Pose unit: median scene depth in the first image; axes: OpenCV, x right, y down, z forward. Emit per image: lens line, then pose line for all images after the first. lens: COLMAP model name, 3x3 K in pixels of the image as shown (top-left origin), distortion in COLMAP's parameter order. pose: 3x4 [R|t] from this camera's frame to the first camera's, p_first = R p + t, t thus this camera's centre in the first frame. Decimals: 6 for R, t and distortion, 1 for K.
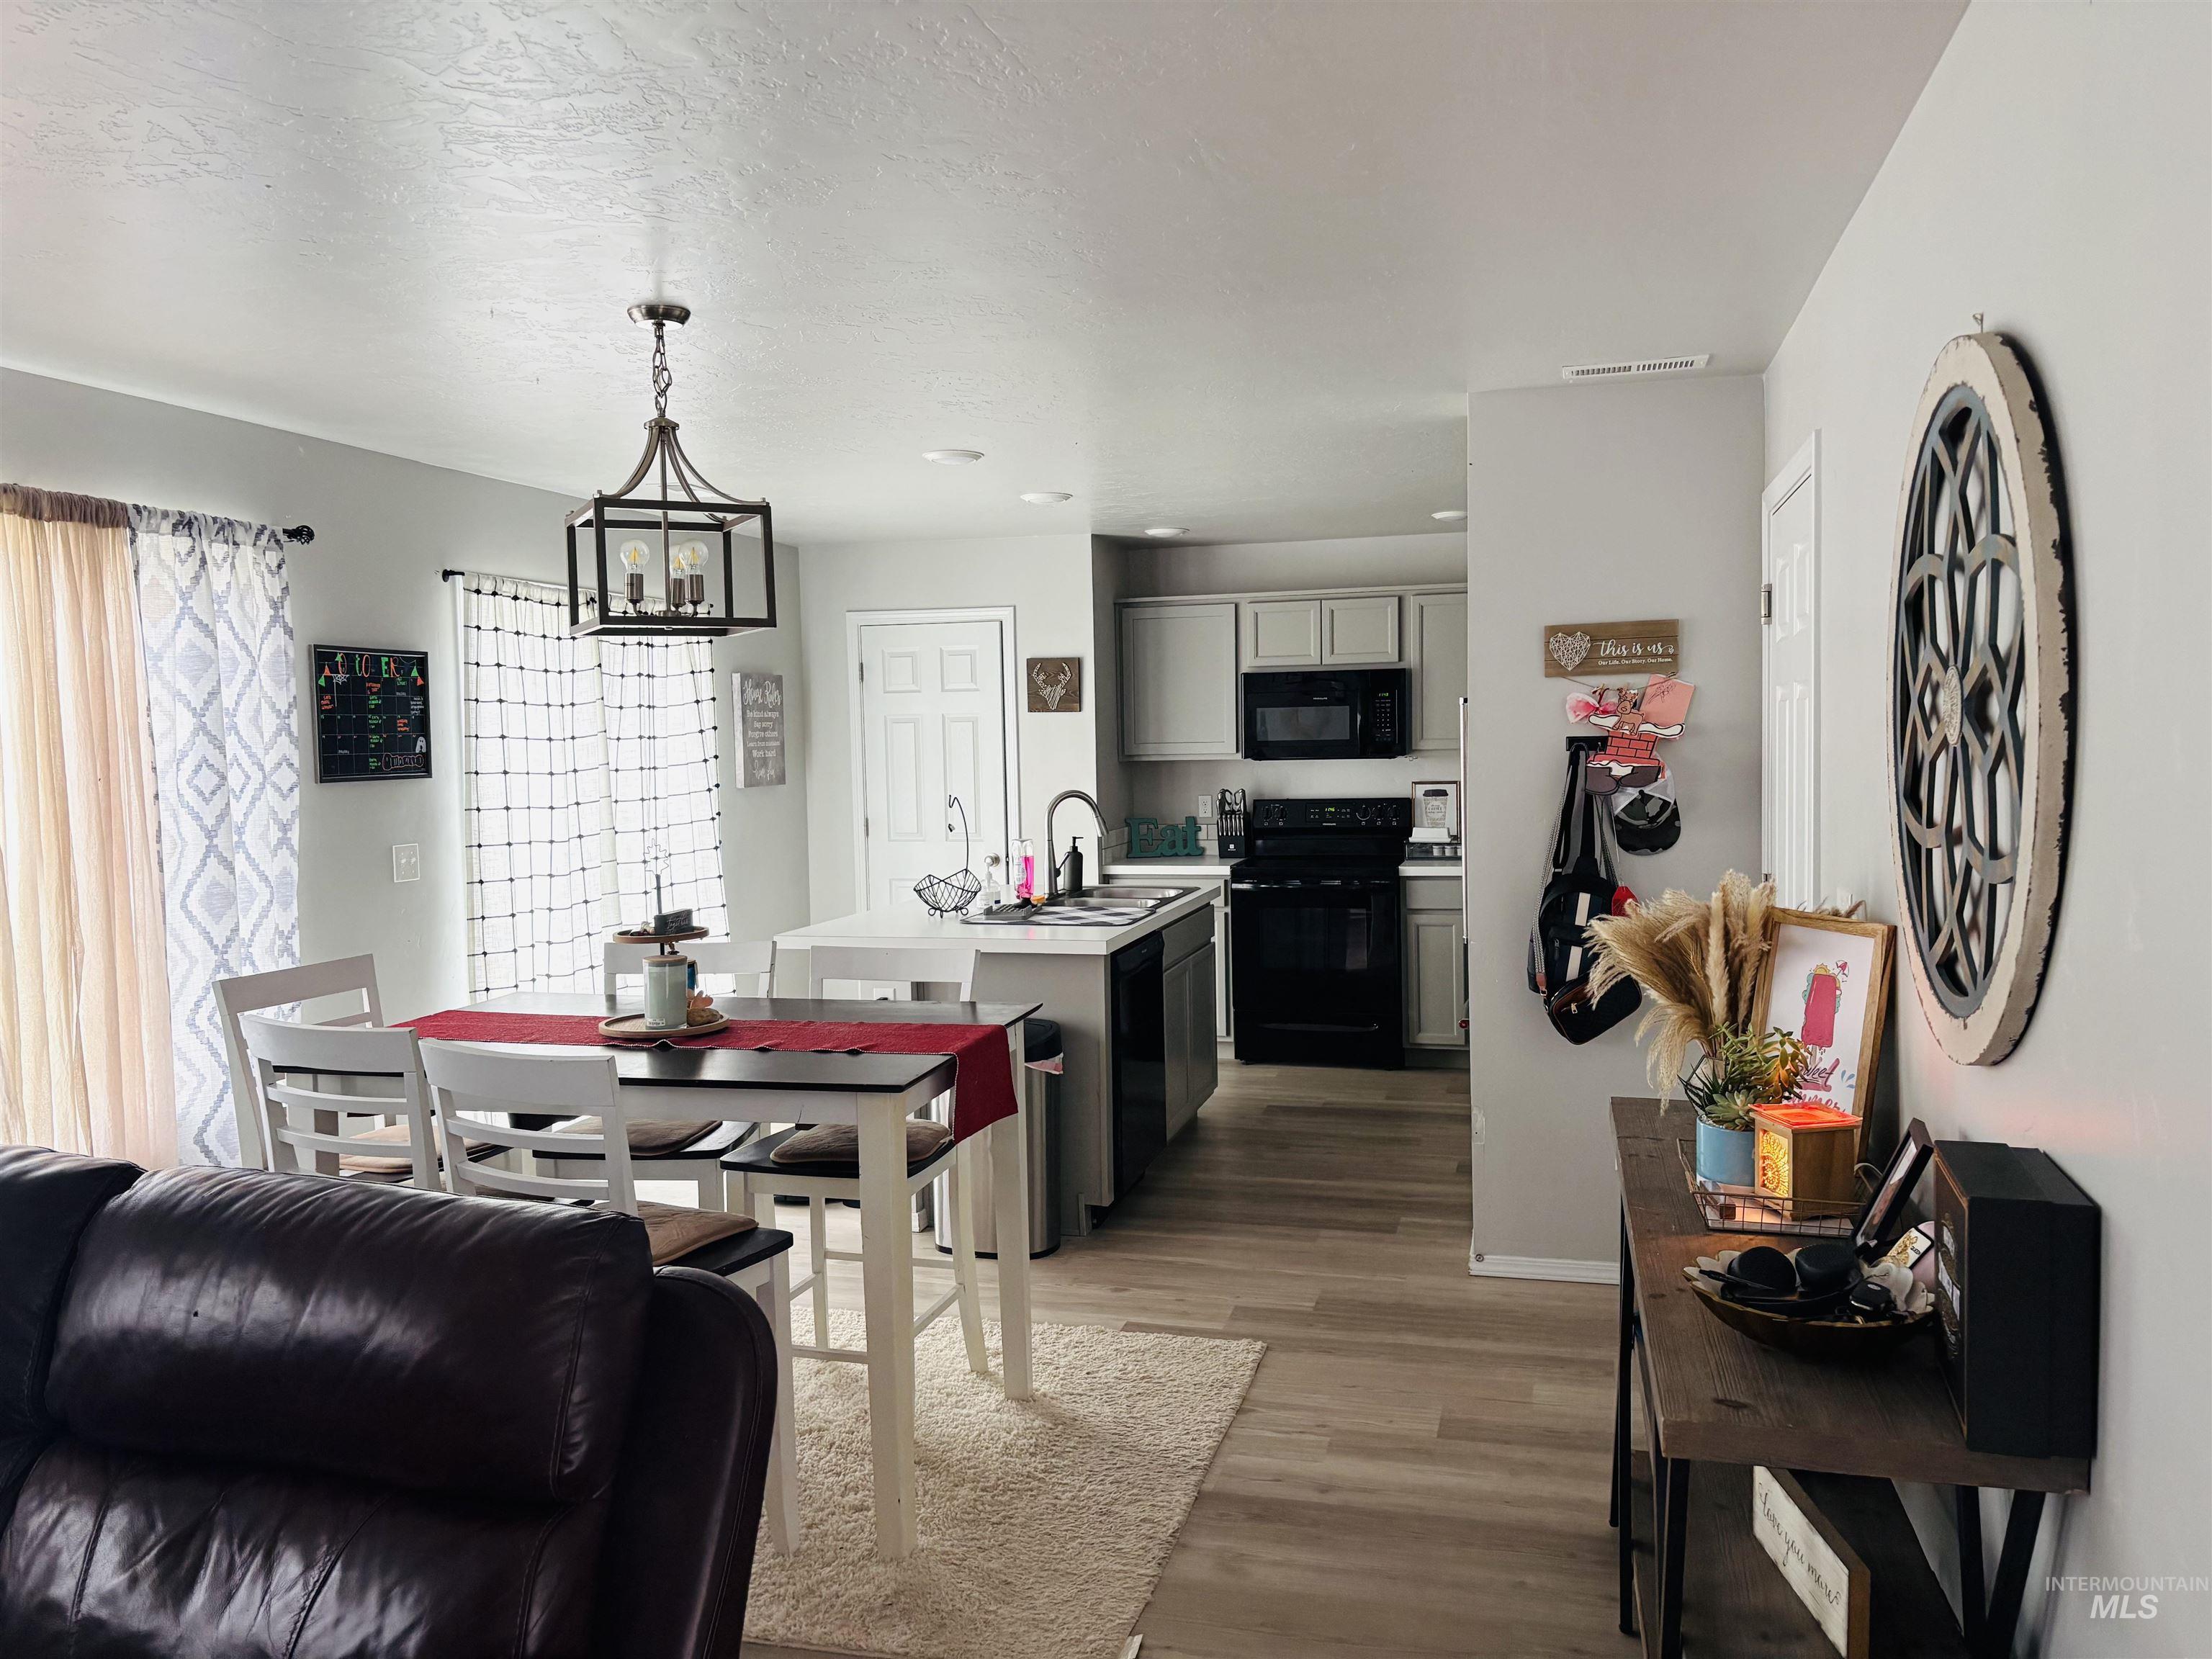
lens RADIAL K [[1690.8, 0, 1102.8], [0, 1690.8, 837.3], [0, 0, 1]] dist [0.047138, -0.021814]
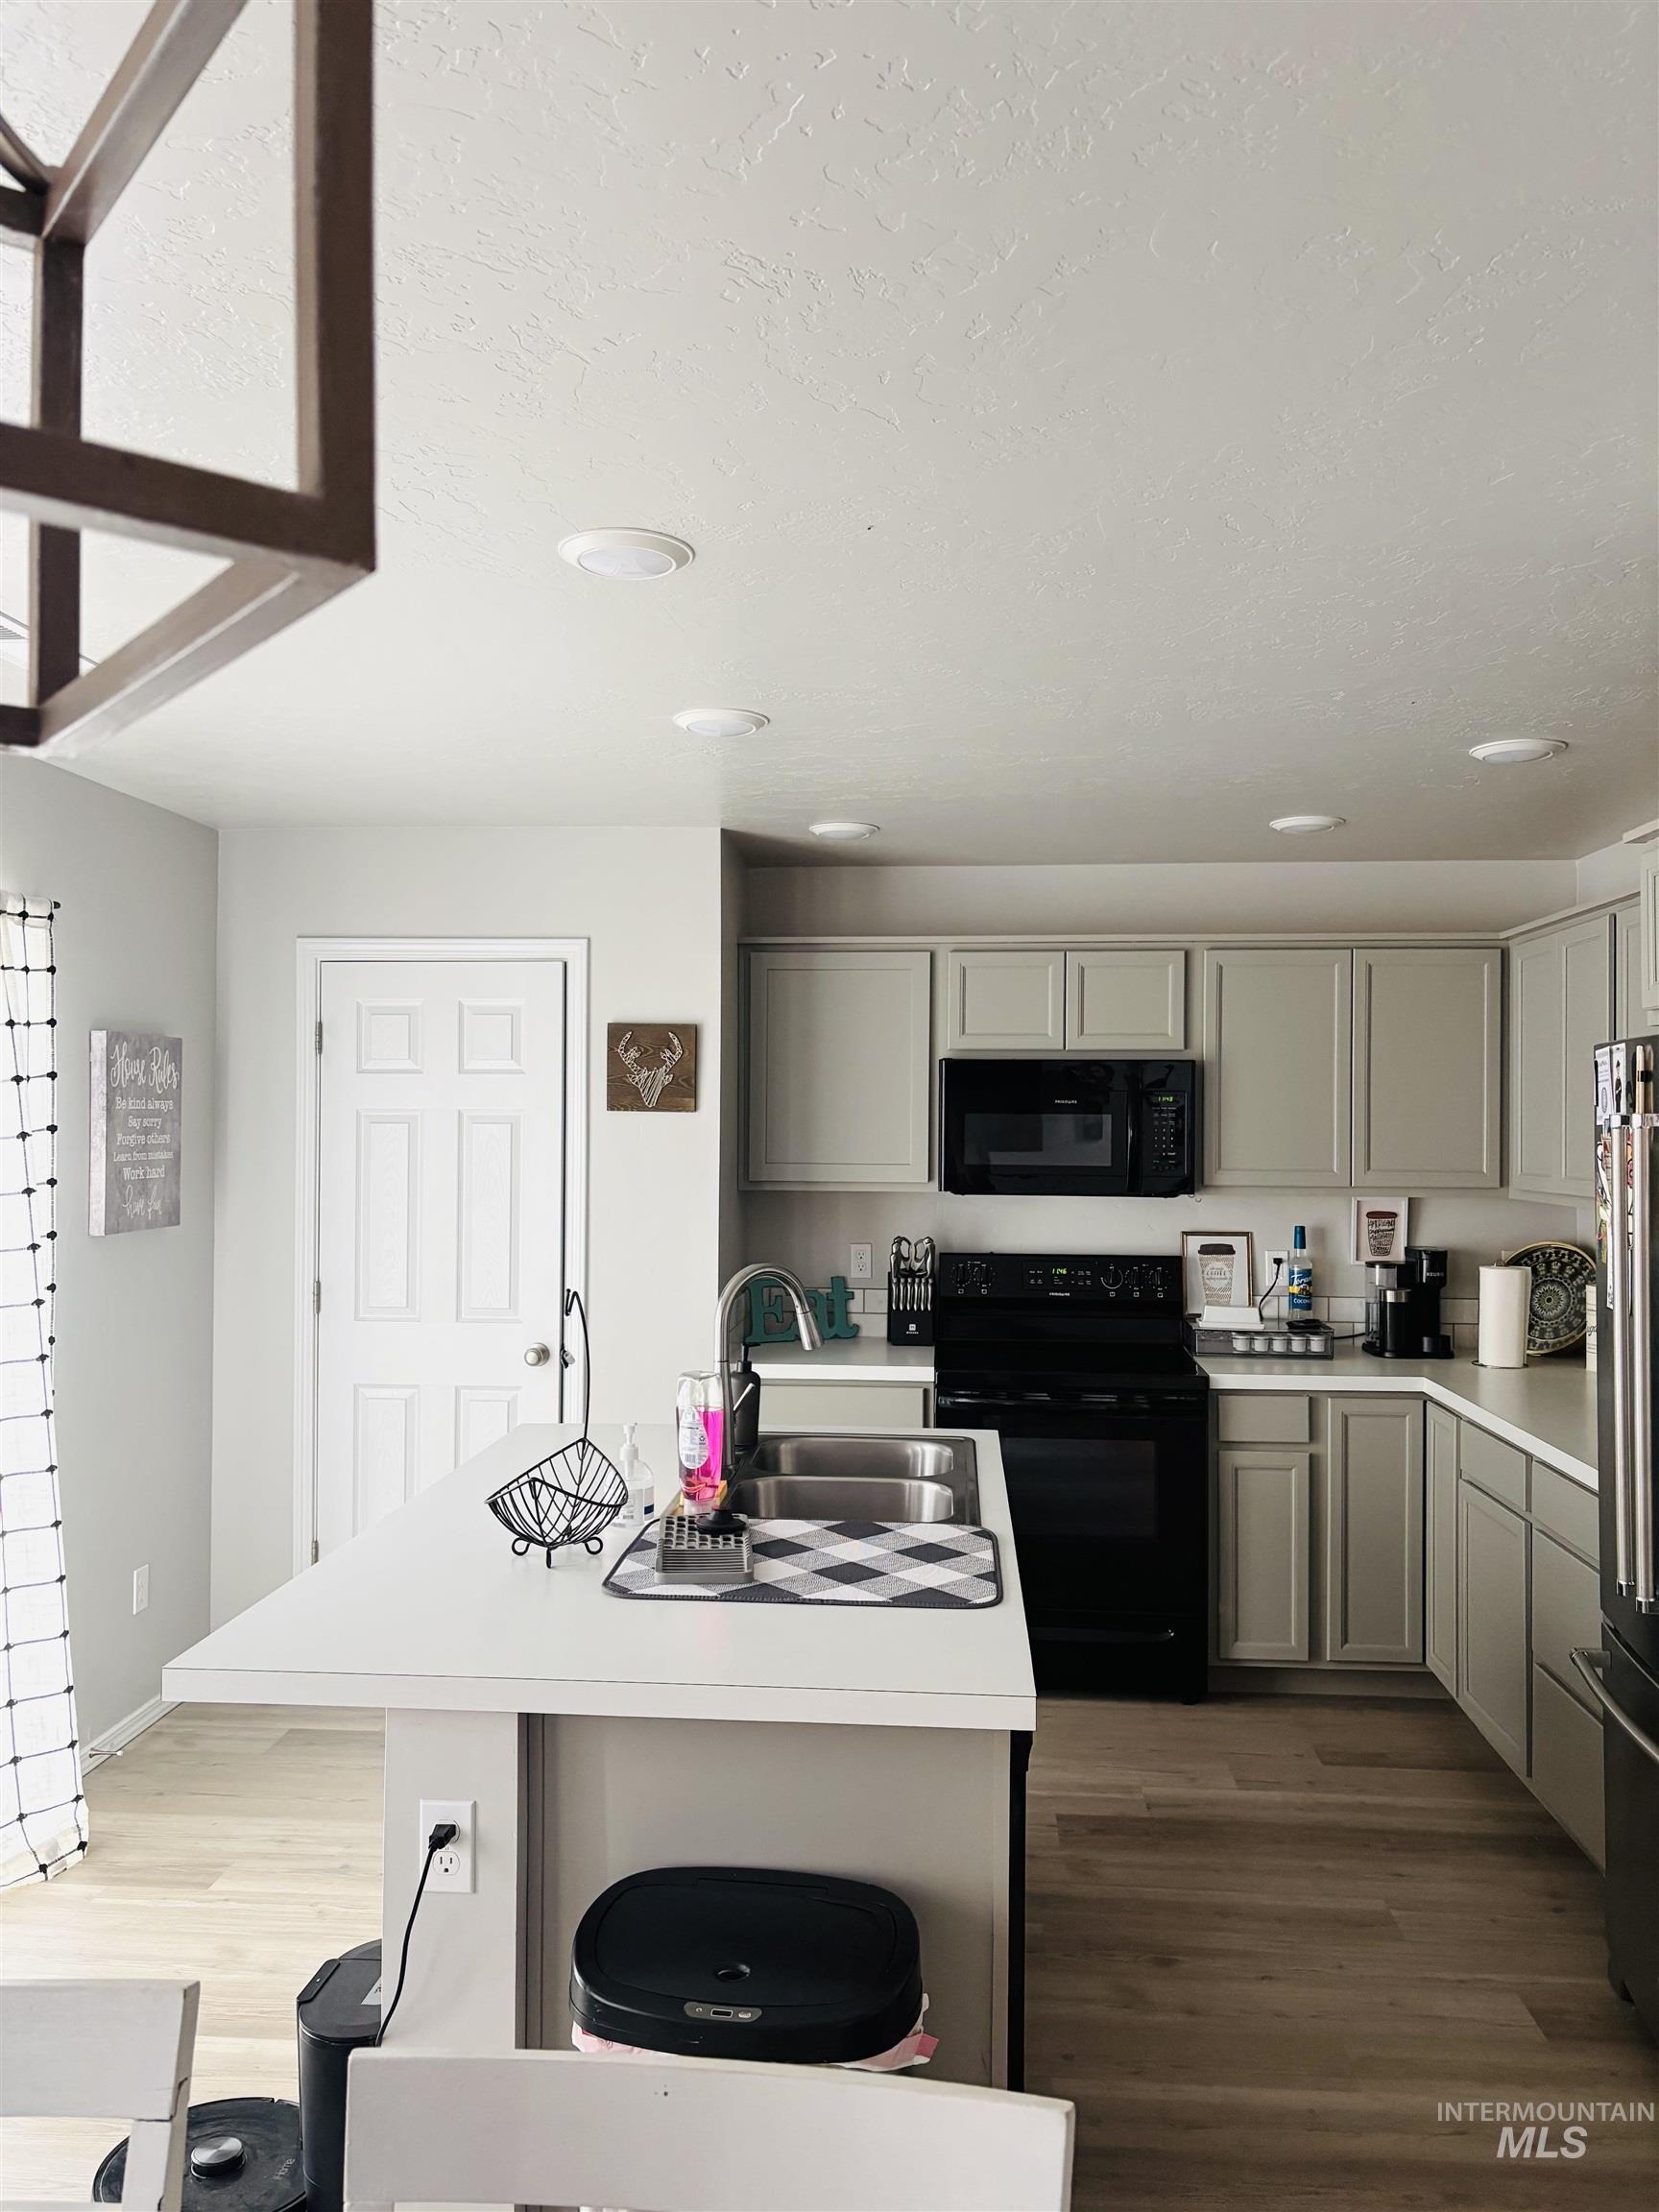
lens RADIAL K [[1690.8, 0, 822.6], [0, 1690.8, 1105.9], [0, 0, 1]] dist [0.047138, -0.021814]
pose [[0.982045, 0.026351, 0.186798, -0.082035], [-0.012684, 0.997178, -0.073988, -0.031718], [-0.188221, 0.070291, 0.979608, 0.387923]]
